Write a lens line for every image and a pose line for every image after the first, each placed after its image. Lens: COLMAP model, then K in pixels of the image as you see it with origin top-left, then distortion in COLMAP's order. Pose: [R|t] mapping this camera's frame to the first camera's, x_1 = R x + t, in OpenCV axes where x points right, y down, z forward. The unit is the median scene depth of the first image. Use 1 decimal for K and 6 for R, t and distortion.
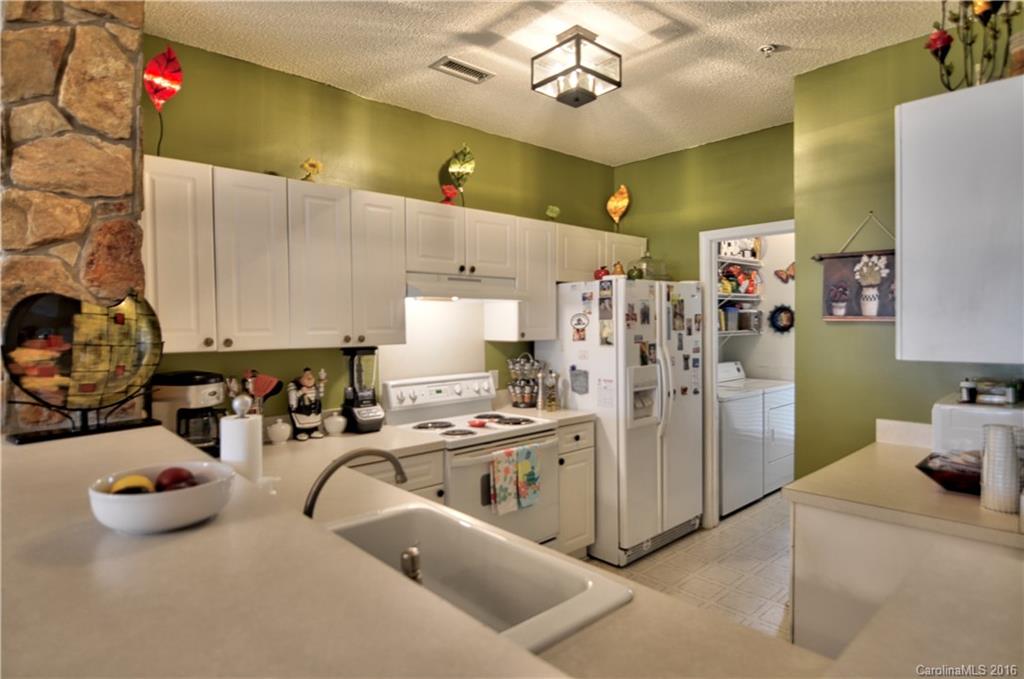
lens RADIAL K [[562.4, 0, 514.7], [0, 562.4, 335.1], [0, 0, 1]] dist [-0.015455, -0.005298]
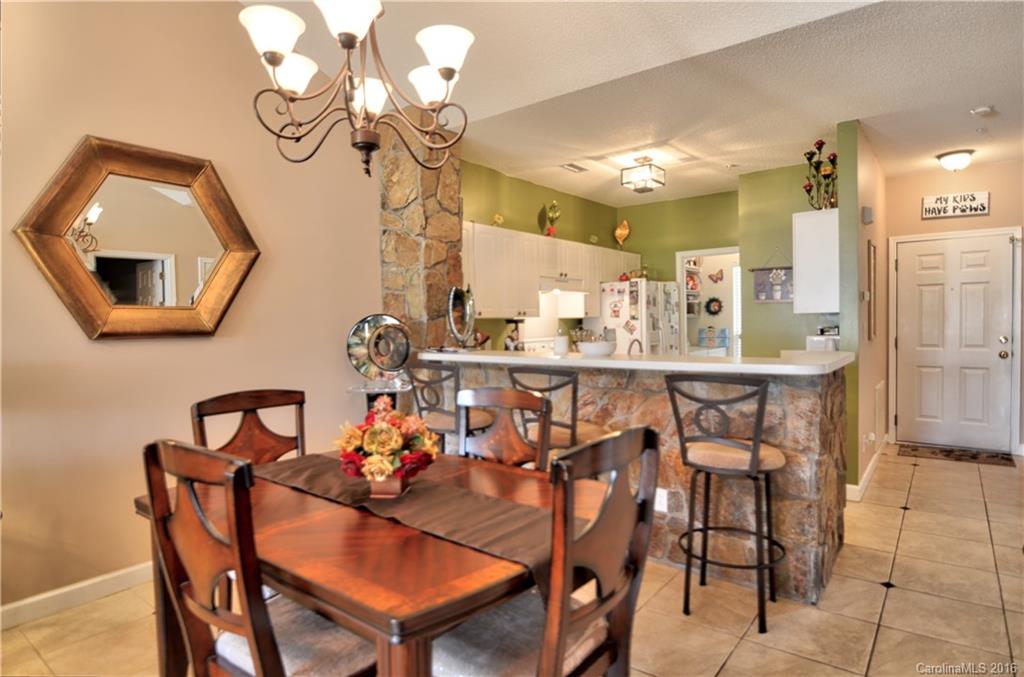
lens RADIAL K [[562.4, 0, 513.7], [0, 562.4, 338.5], [0, 0, 1]] dist [-0.015455, -0.005298]
pose [[0.985520, -0.016739, 0.168734, -0.601452], [0.015650, 0.999847, 0.007780, 0.071203], [-0.168838, -0.005027, 0.985631, -0.777587]]
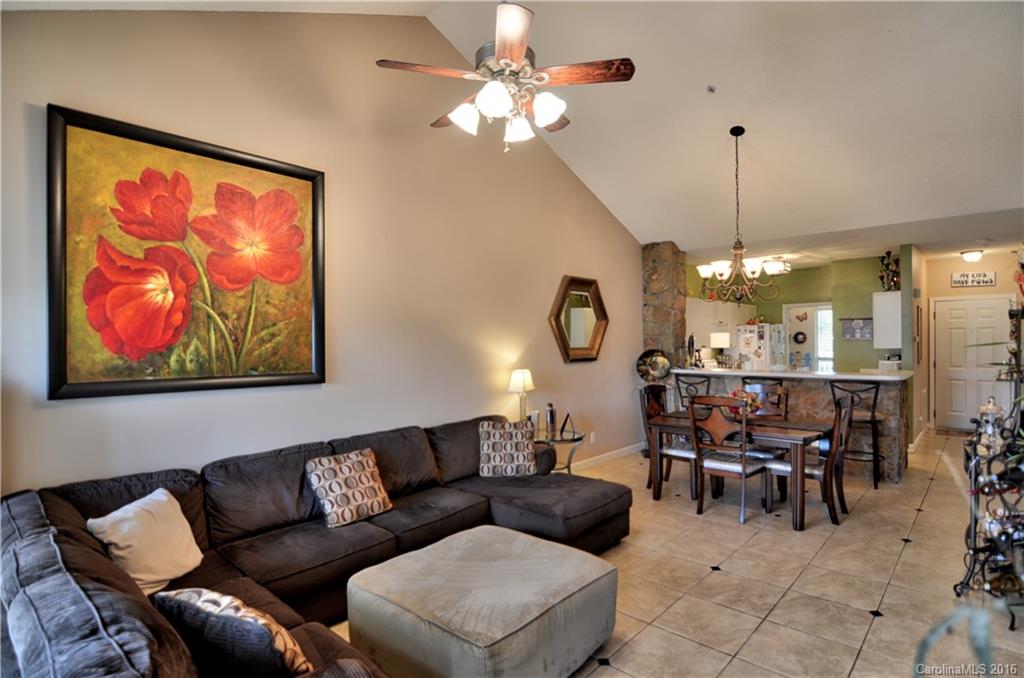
lens RADIAL K [[501.2, 0, 510.5], [0, 501.2, 347.5], [0, 0, 1]] dist [-0.017919, -0.004354]
pose [[0.997951, -0.011022, 0.063034, -1.502230], [0.011493, 0.999909, -0.007126, 0.019650], [-0.062950, 0.007835, 0.997986, -1.694807]]
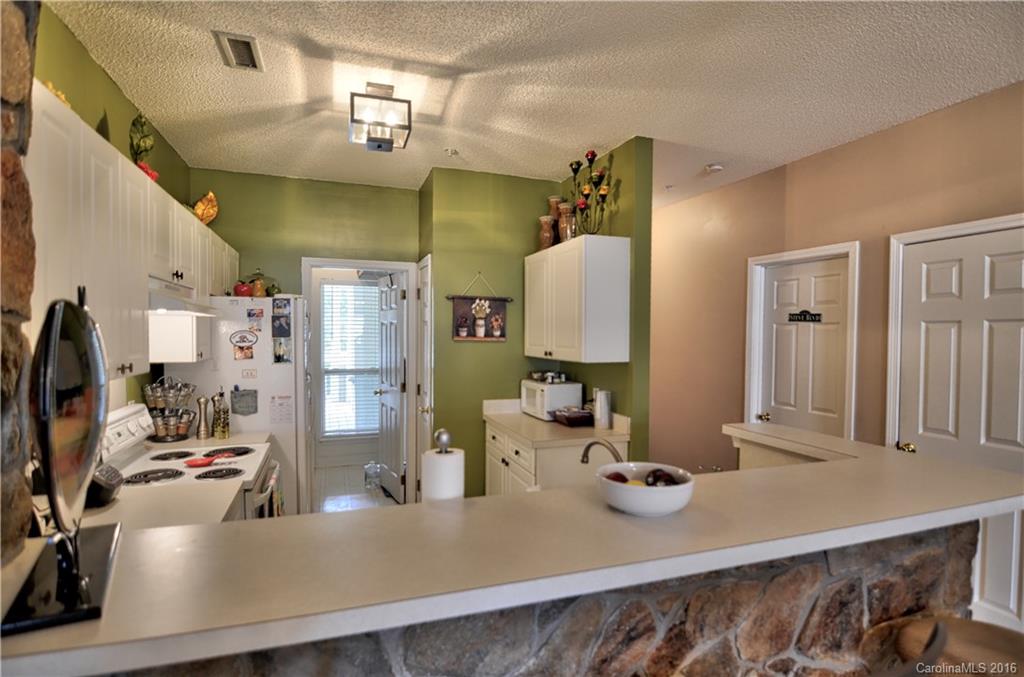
lens RADIAL K [[531.5, 0, 528.7], [0, 531.5, 348.2], [0, 0, 1]] dist [-0.014271, -0.006264]
pose [[0.372731, -0.017130, 0.927781, -0.678040], [0.009772, 0.999847, 0.014535, -0.021303], [-0.927888, 0.003649, 0.372841, 0.279646]]
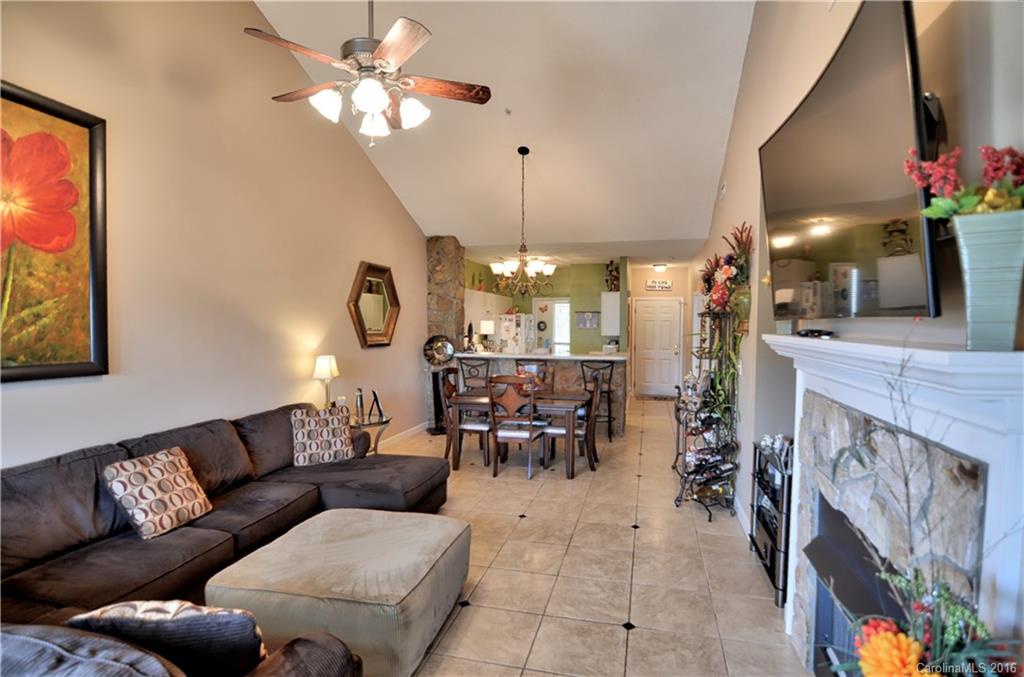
lens RADIAL K [[501.9, 0, 506.8], [0, 501.9, 345.5], [0, 0, 1]] dist [-0.009891, -0.010226]
pose [[0.847678, -0.016333, 0.530260, -1.743669], [0.004519, 0.999712, 0.023568, 0.013166], [-0.530492, -0.017581, 0.847508, -1.736677]]
